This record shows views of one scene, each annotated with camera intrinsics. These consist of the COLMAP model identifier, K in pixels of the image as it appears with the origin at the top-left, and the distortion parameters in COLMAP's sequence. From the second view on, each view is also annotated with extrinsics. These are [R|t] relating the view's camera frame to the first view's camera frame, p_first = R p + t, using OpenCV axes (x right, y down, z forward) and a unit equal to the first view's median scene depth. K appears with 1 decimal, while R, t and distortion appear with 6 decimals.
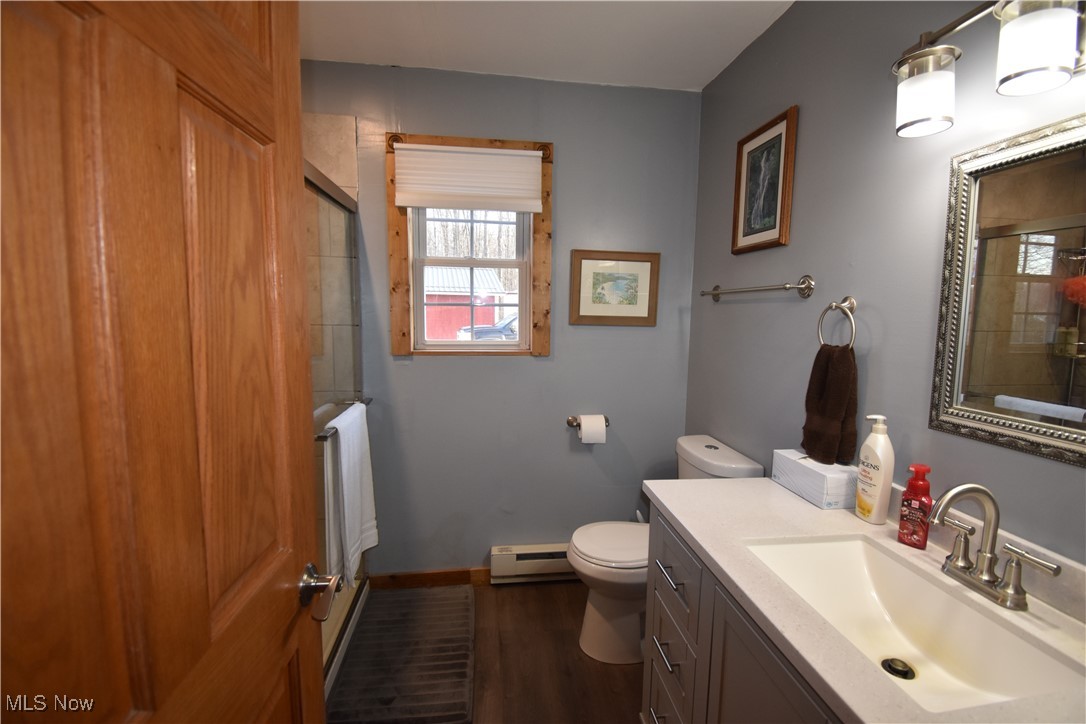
lens RADIAL K [[494.8, 0, 546.1], [0, 494.8, 362.2], [0, 0, 1]] dist [-0.001367, -0.015170]
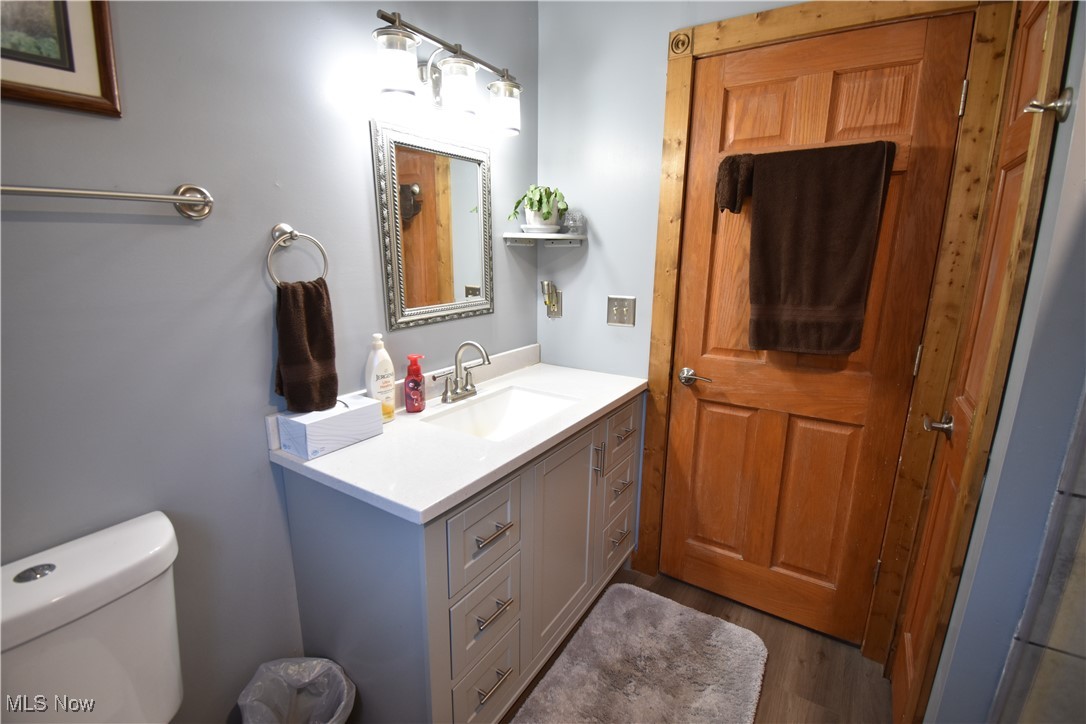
lens RADIAL K [[494.8, 0, 542.0], [0, 494.8, 362.2], [0, 0, 1]] dist [-0.001367, -0.015170]
pose [[-0.773923, -0.165045, 0.611394, -0.375538], [0.041532, 0.950135, 0.309061, -0.185661], [-0.631916, 0.264582, -0.728477, 1.717952]]
